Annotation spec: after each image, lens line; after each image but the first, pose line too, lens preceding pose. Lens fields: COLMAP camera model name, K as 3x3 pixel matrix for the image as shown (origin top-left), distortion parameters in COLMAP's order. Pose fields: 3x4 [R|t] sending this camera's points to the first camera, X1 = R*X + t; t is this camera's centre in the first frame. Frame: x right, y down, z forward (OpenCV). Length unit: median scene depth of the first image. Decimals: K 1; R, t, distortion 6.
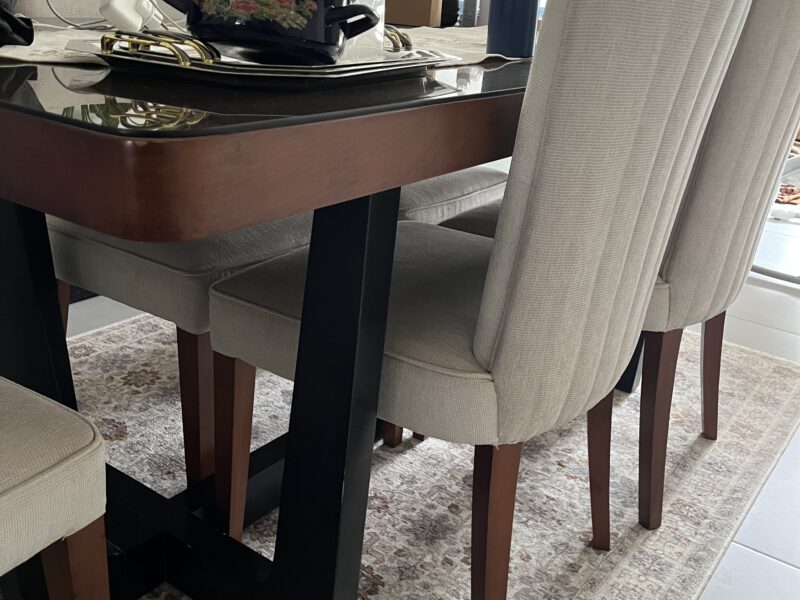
lens RADIAL K [[781.8, 0, 400.4], [0, 781.8, 300.0], [0, 0, 1]] dist [0.047136, 0.000000]
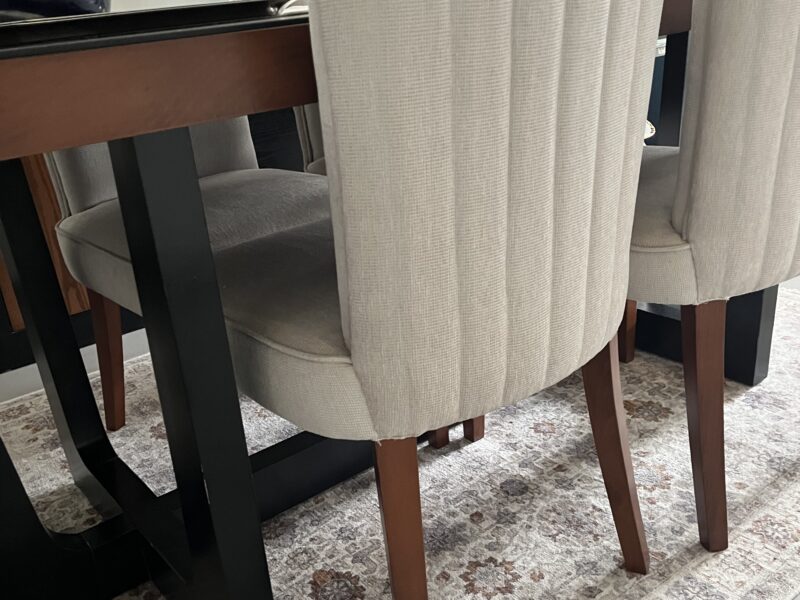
lens RADIAL K [[781.8, 0, 399.9], [0, 781.8, 300.2], [0, 0, 1]] dist [0.047136, 0.000000]
pose [[0.946211, -0.055468, -0.318761, 0.287668], [0.052377, 0.998460, -0.018269, 0.032946], [0.319283, 0.000590, 0.947659, 0.131742]]
